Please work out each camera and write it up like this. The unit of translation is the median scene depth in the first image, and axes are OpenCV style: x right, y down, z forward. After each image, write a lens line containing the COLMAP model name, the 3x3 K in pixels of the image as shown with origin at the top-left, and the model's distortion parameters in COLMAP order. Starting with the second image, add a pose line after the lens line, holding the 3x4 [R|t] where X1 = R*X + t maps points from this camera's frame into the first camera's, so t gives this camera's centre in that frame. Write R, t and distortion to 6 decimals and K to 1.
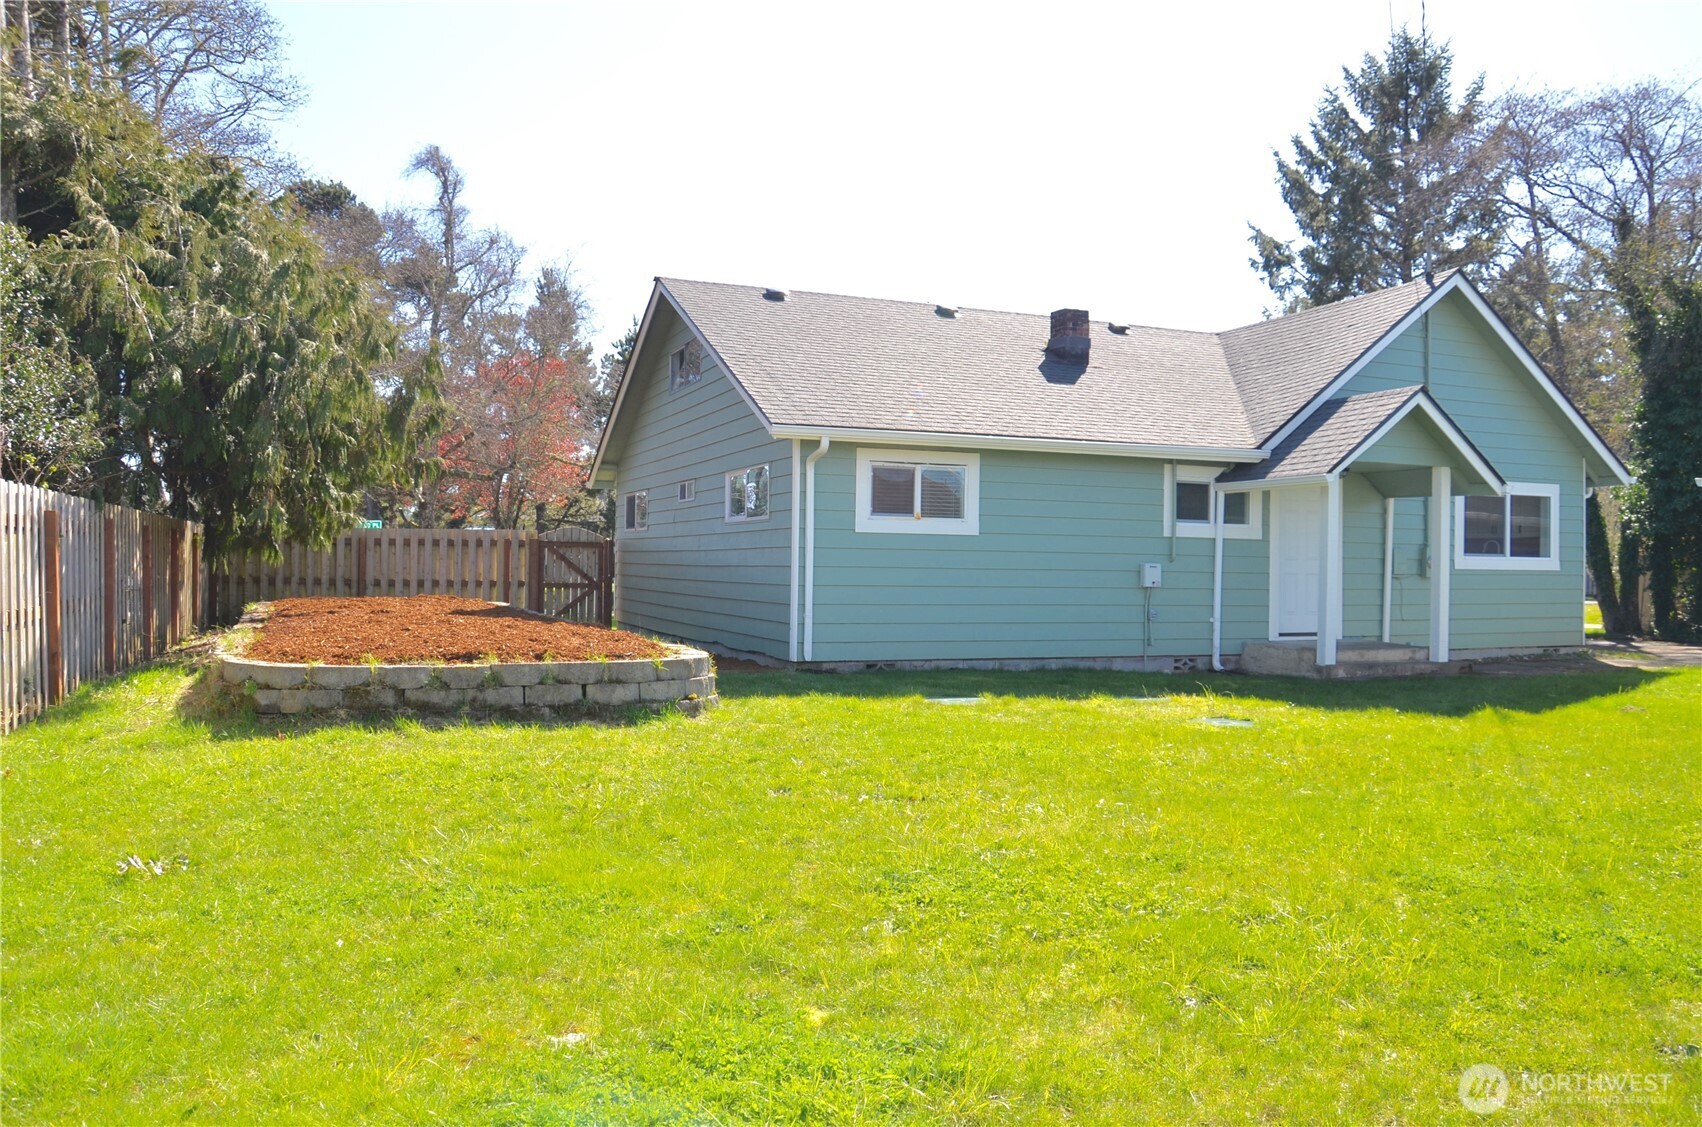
lens RADIAL K [[1362.2, 0, 851.0], [0, 1362.2, 563.5], [0, 0, 1]] dist [-0.147341, 0.114004]
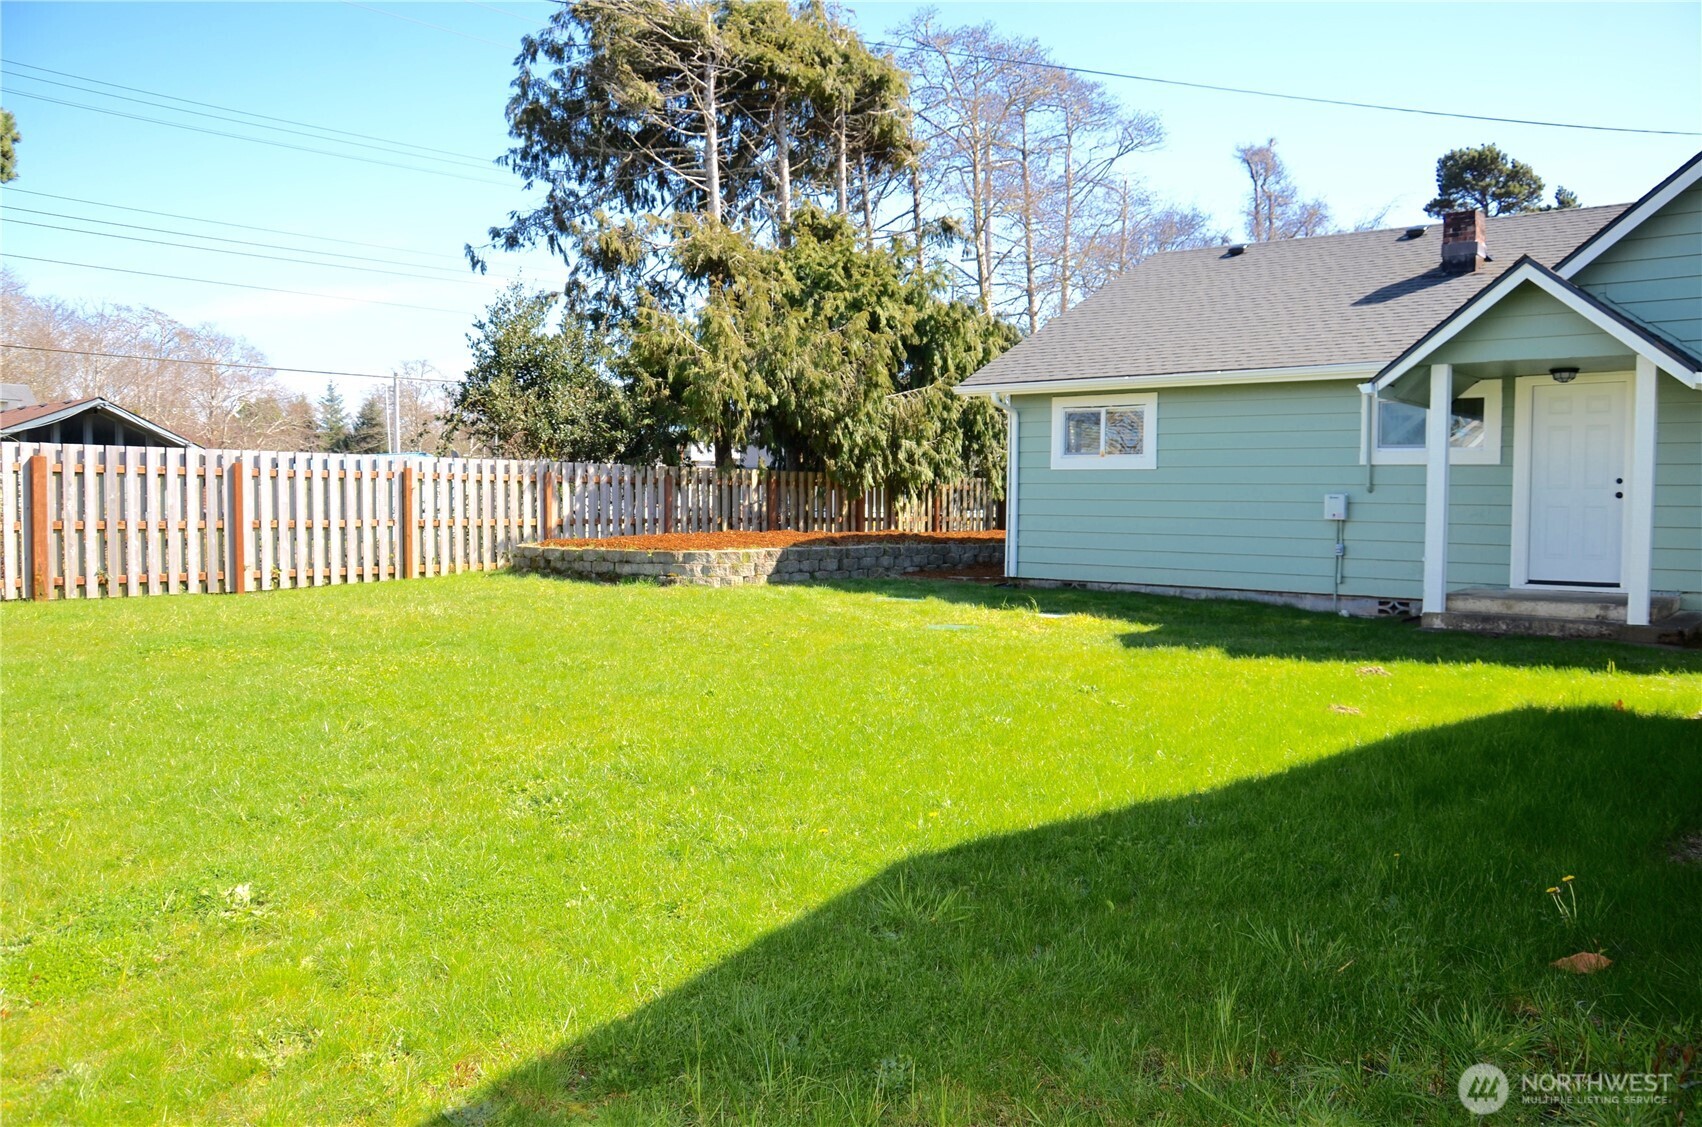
lens RADIAL K [[1362.2, 0, 851.0], [0, 1362.2, 563.5], [0, 0, 1]] dist [-0.147341, 0.114004]
pose [[0.417211, 0.028014, -0.908378, 0.949753], [-0.004496, 0.999576, 0.028762, 0.023518], [0.908798, -0.007916, 0.417160, 0.335034]]
